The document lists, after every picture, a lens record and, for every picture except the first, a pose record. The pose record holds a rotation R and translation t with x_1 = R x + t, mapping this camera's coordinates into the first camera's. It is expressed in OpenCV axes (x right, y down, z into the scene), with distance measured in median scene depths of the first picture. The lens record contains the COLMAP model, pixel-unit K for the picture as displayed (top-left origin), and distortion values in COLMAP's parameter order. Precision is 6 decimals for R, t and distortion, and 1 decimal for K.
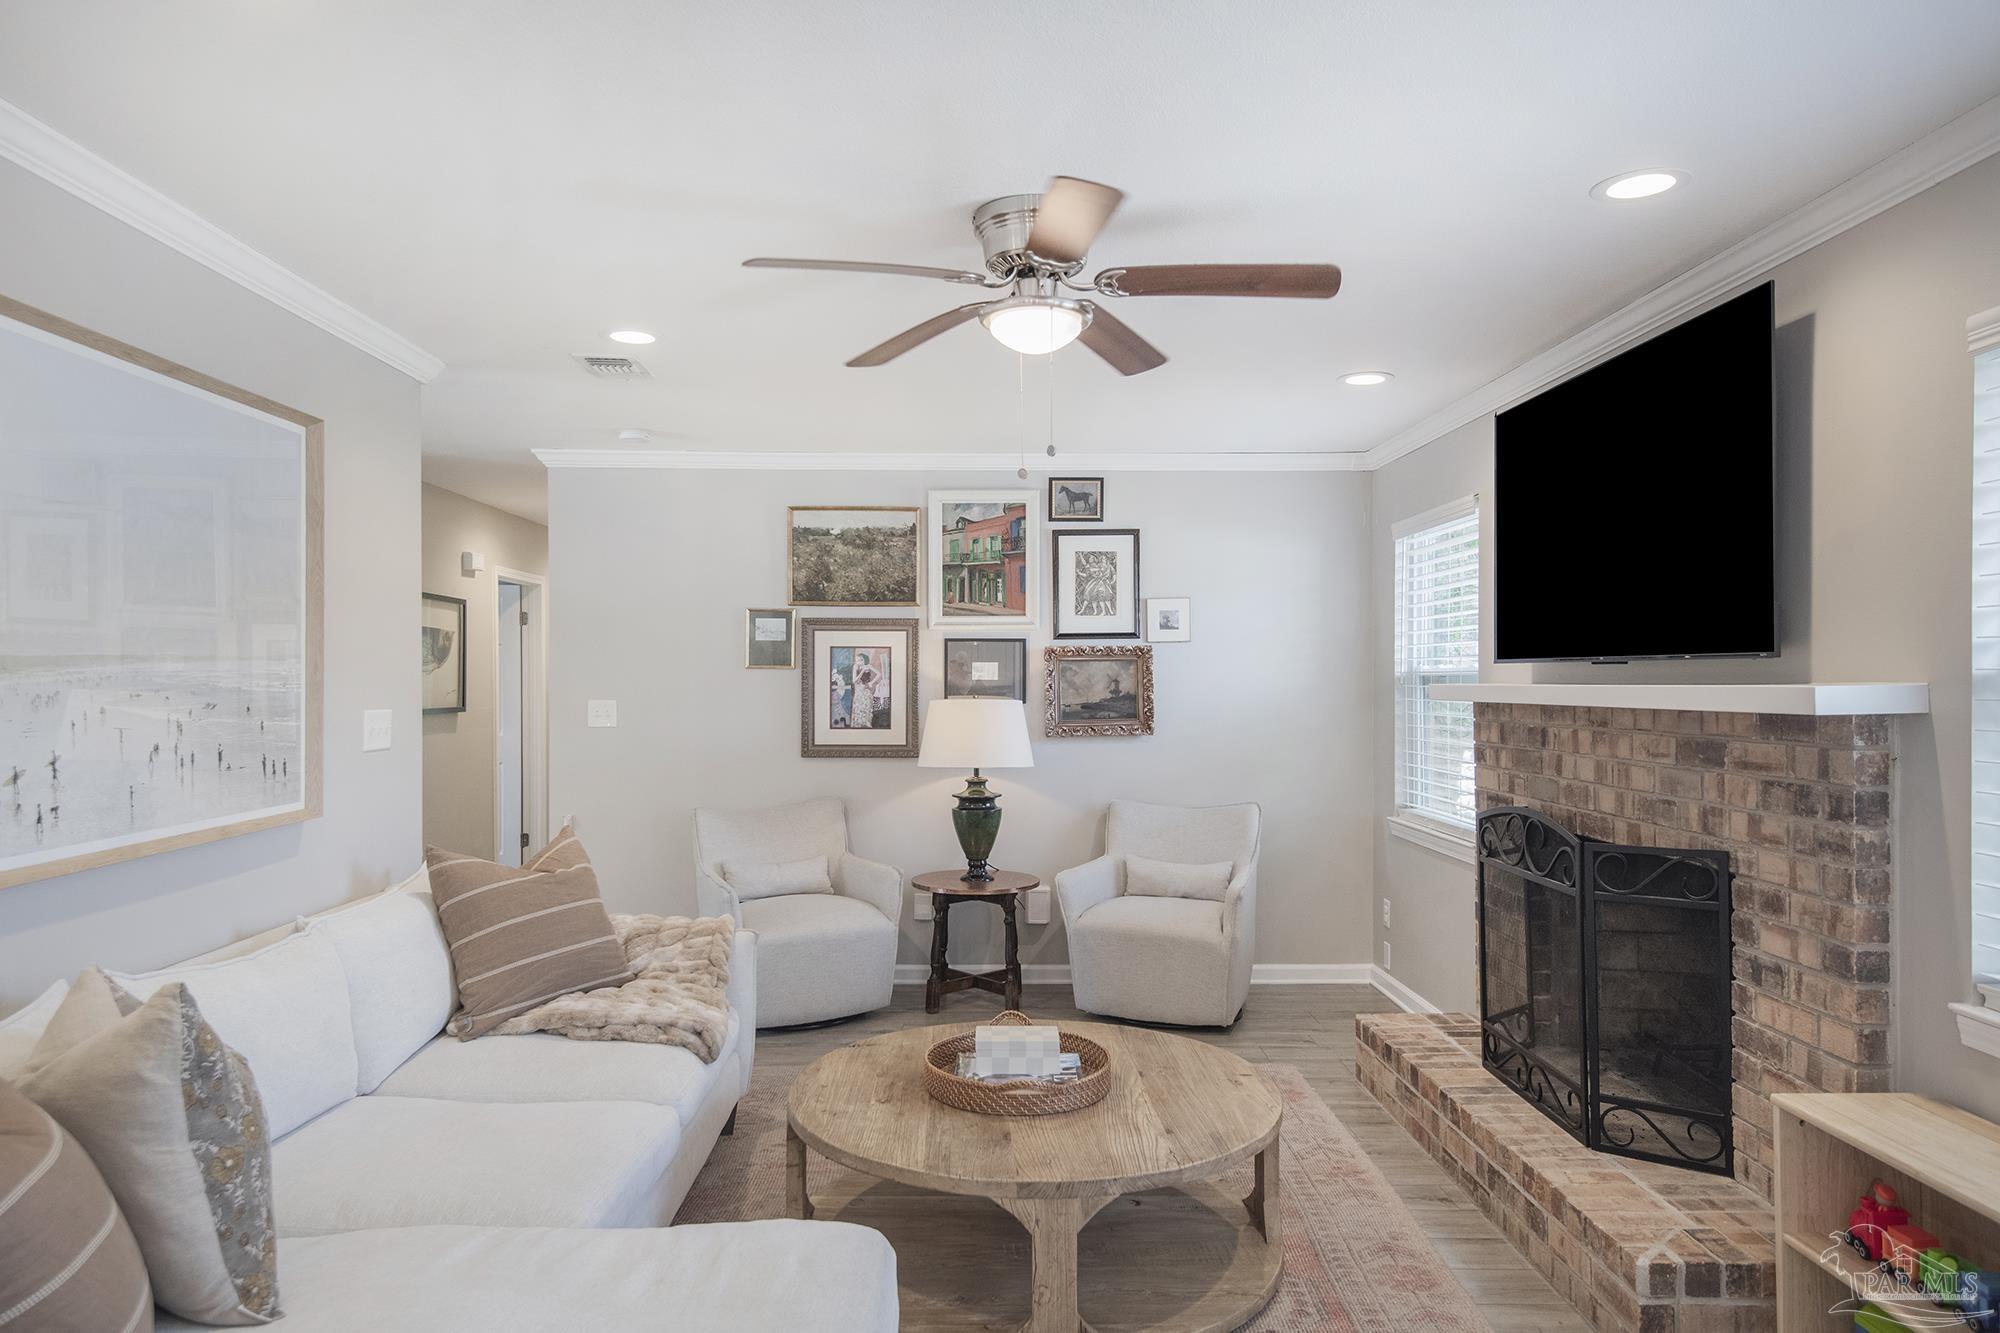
lens RADIAL K [[1266.9, 0, 992.2], [0, 1266.9, 680.3], [0, 0, 1]] dist [0.032523, 0.001223]
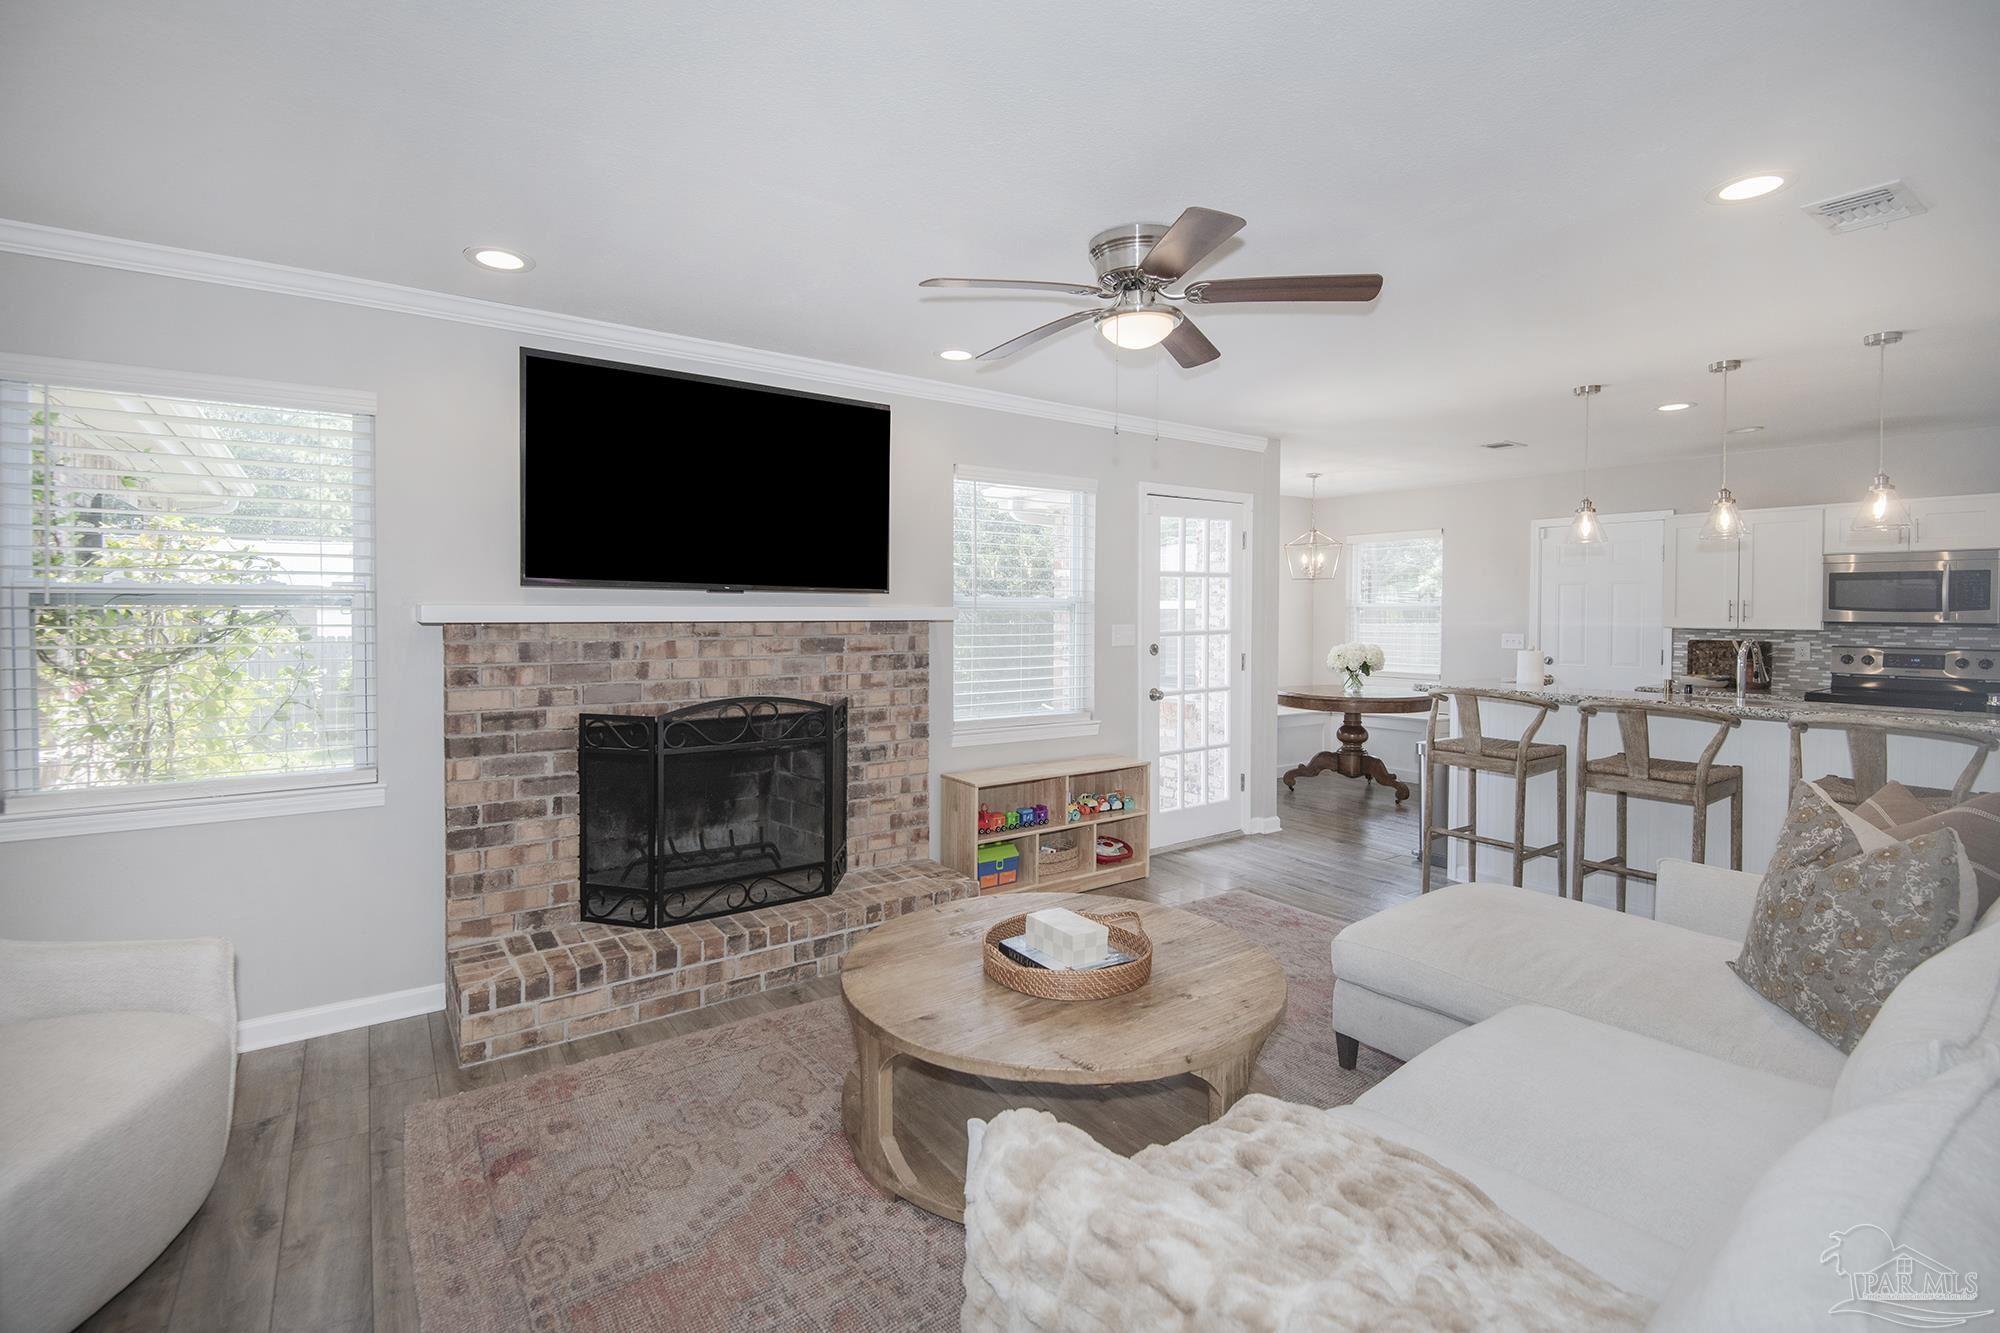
lens RADIAL K [[917.2, 0, 990.7], [0, 917.2, 636.0], [0, 0, 1]] dist [0.017542, -0.025759]
pose [[-0.571235, -0.026361, 0.820363, -0.324294], [-0.003597, 0.999555, 0.029614, 0.003294], [-0.820779, 0.013966, -0.571076, 0.825115]]
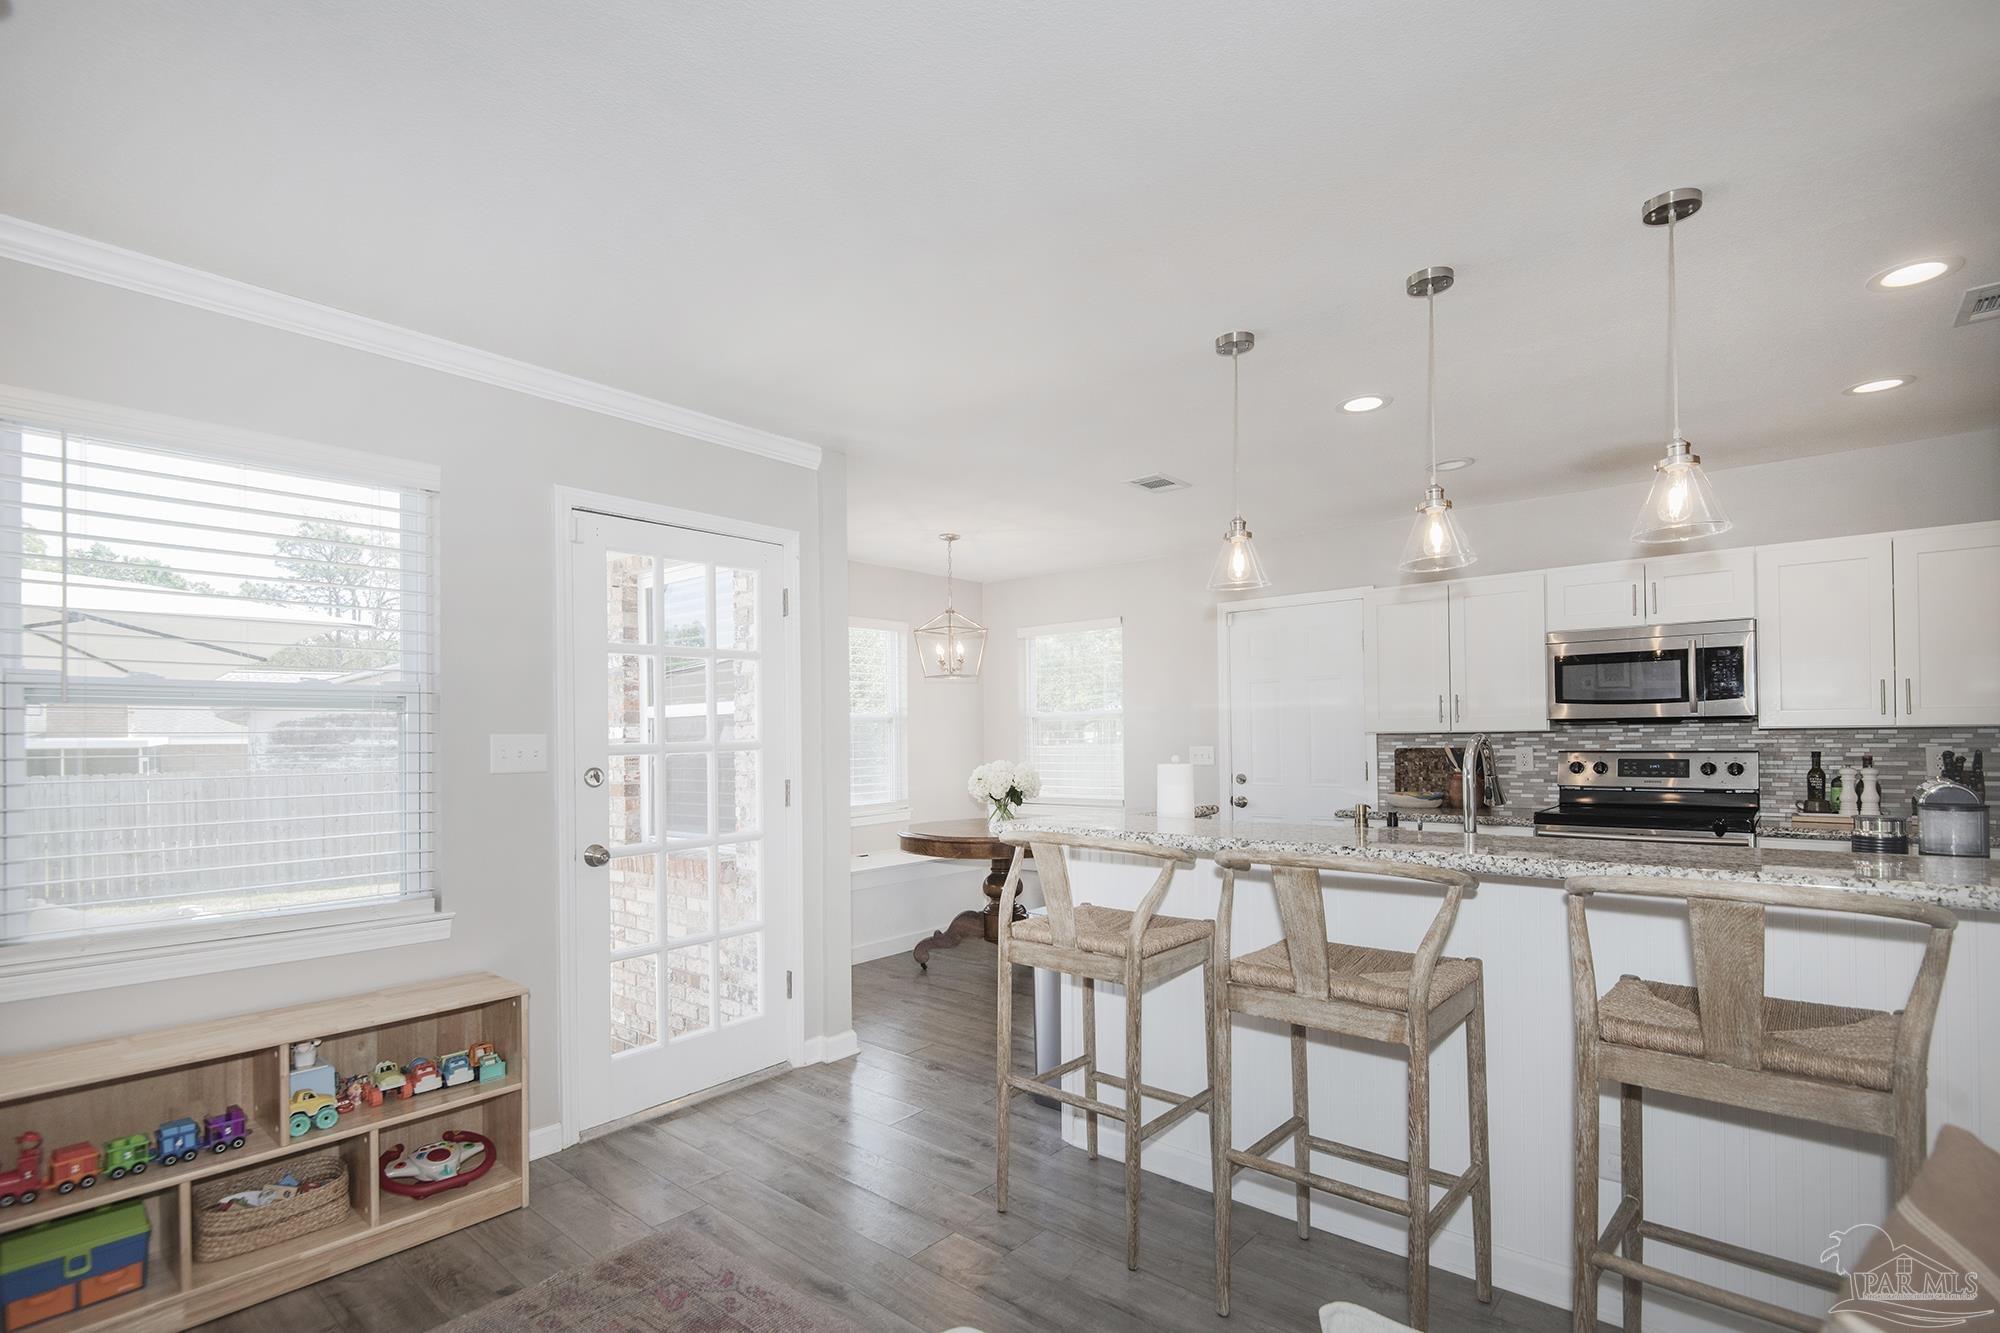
lens RADIAL K [[944.2, 0, 998.2], [0, 944.2, 742.4], [0, 0, 1]] dist [-0.002894, -0.001326]
pose [[-0.754744, 0.004864, 0.656001, -0.202120], [0.011587, 0.999915, 0.005917, 0.022091], [-0.655917, 0.012067, -0.754737, 0.432939]]
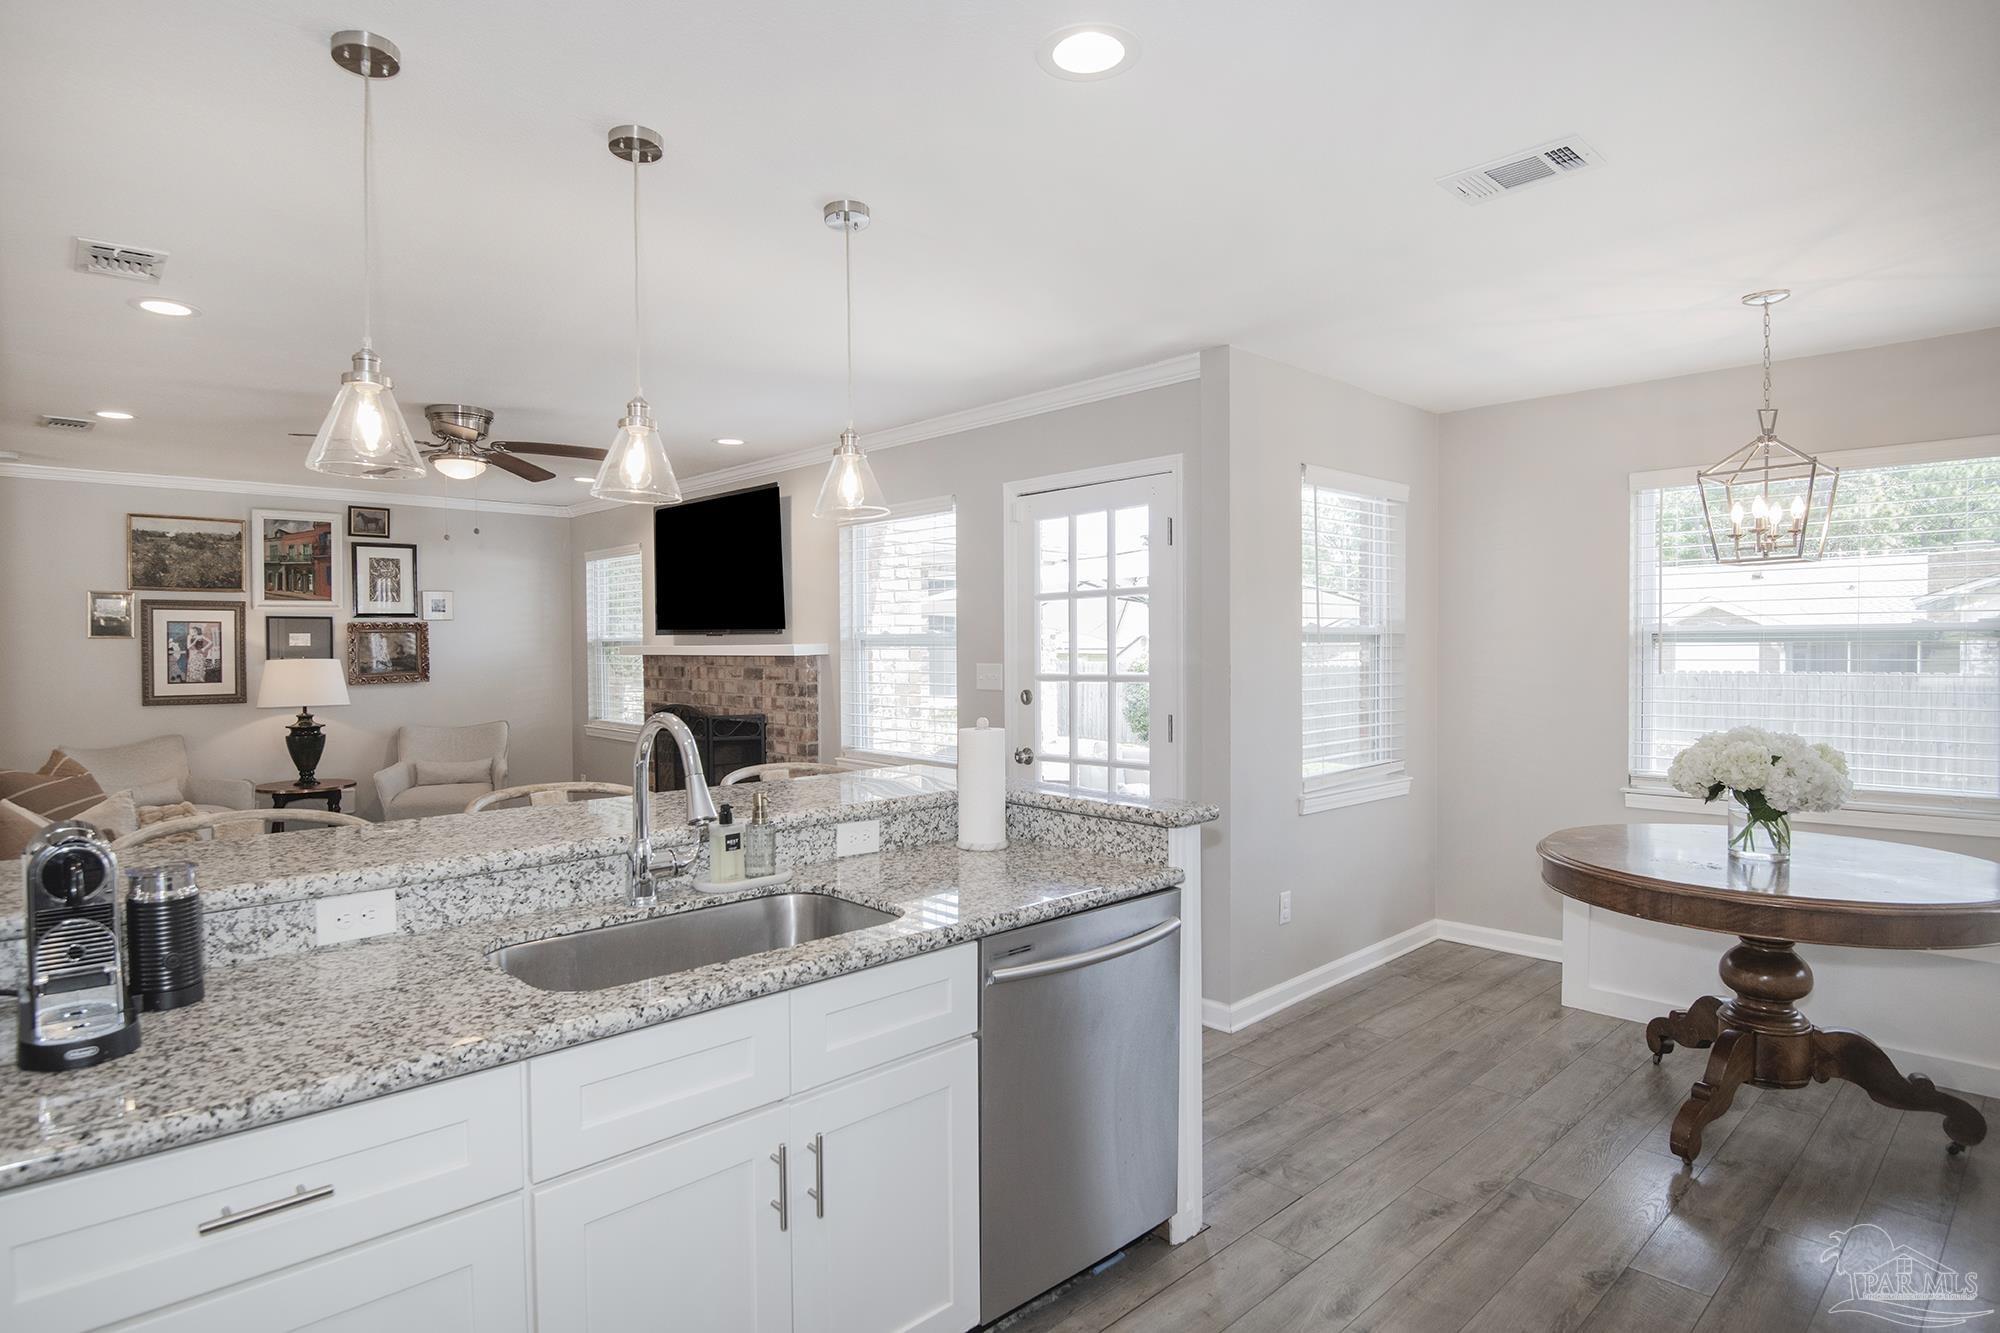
lens RADIAL K [[1051.6, 0, 965.5], [0, 1051.6, 667.9], [0, 0, 1]] dist [0.001051, -0.026867]
pose [[0.745797, -0.020770, 0.665849, -0.234043], [0.006685, 0.999697, 0.023696, 0.001655], [-0.666140, -0.013222, 0.745710, -0.370038]]
